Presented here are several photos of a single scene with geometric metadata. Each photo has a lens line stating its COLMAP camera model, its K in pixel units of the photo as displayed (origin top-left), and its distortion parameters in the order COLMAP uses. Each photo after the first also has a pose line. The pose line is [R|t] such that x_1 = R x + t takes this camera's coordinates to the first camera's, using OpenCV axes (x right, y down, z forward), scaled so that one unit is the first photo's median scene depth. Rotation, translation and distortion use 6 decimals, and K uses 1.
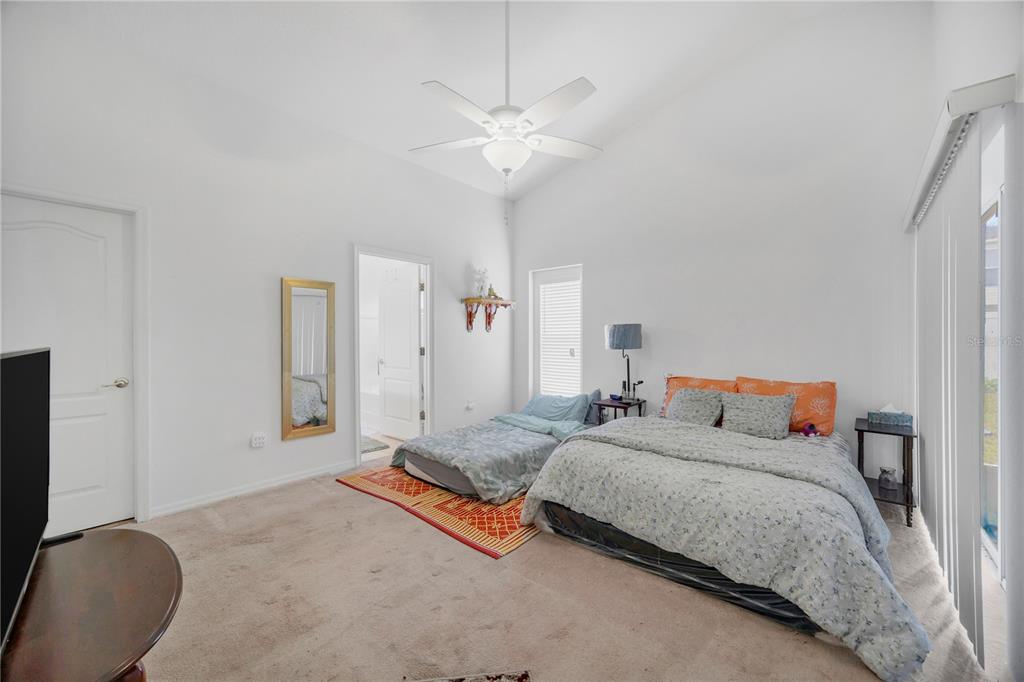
lens RADIAL K [[393.6, 0, 515.4], [0, 393.6, 341.5], [0, 0, 1]] dist [-0.001684, -0.000125]
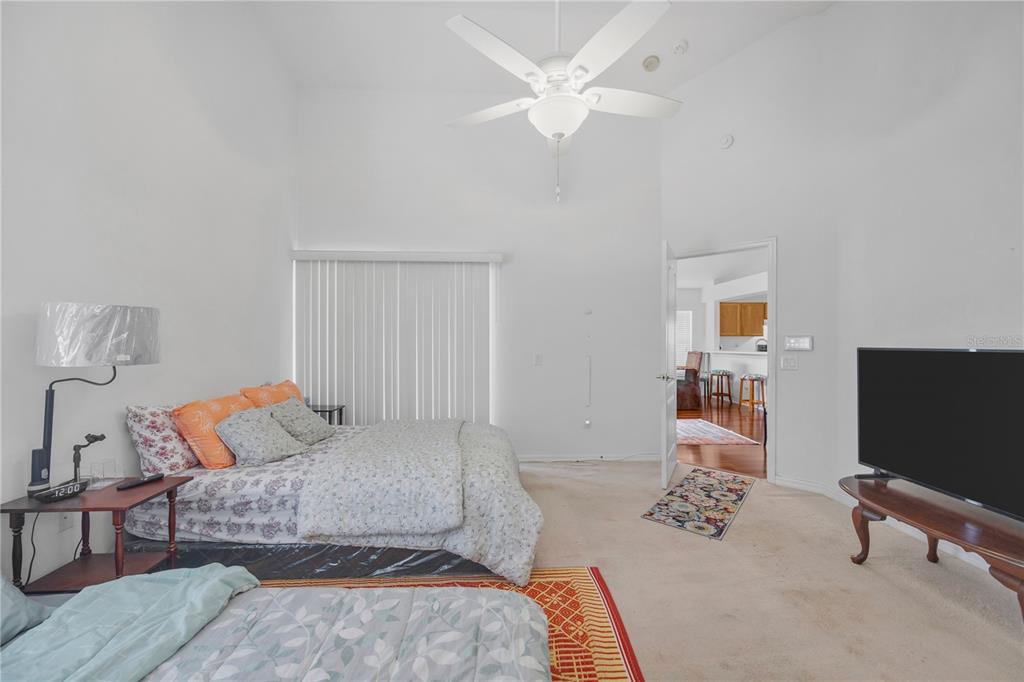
lens RADIAL K [[393.6, 0, 515.4], [0, 393.6, 341.5], [0, 0, 1]] dist [-0.001684, -0.000125]
pose [[-0.686269, 0.002263, 0.727344, -0.461178], [0.000054, 0.999995, -0.003061, -0.005109], [-0.727348, -0.002062, -0.686266, 1.350337]]
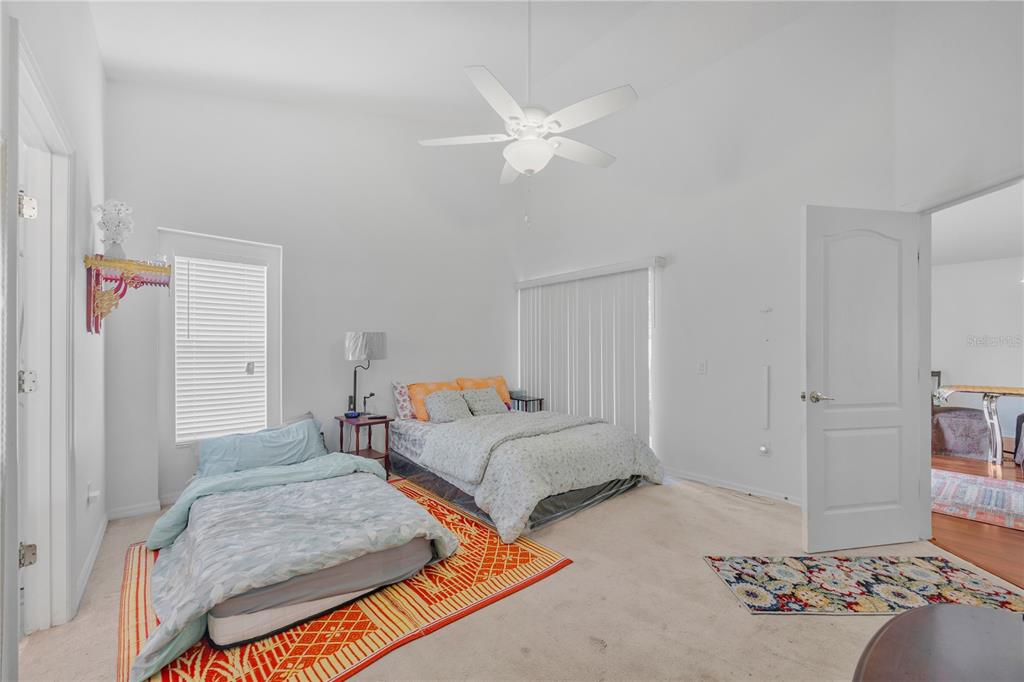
lens RADIAL K [[400.1, 0, 515.6], [0, 400.1, 347.4], [0, 0, 1]] dist [0.002094, 0.000067]
pose [[0.134725, 0.005827, 0.990866, -0.826546], [0.004235, 0.999970, -0.006456, -0.003071], [-0.990874, 0.005067, 0.134696, 0.745259]]
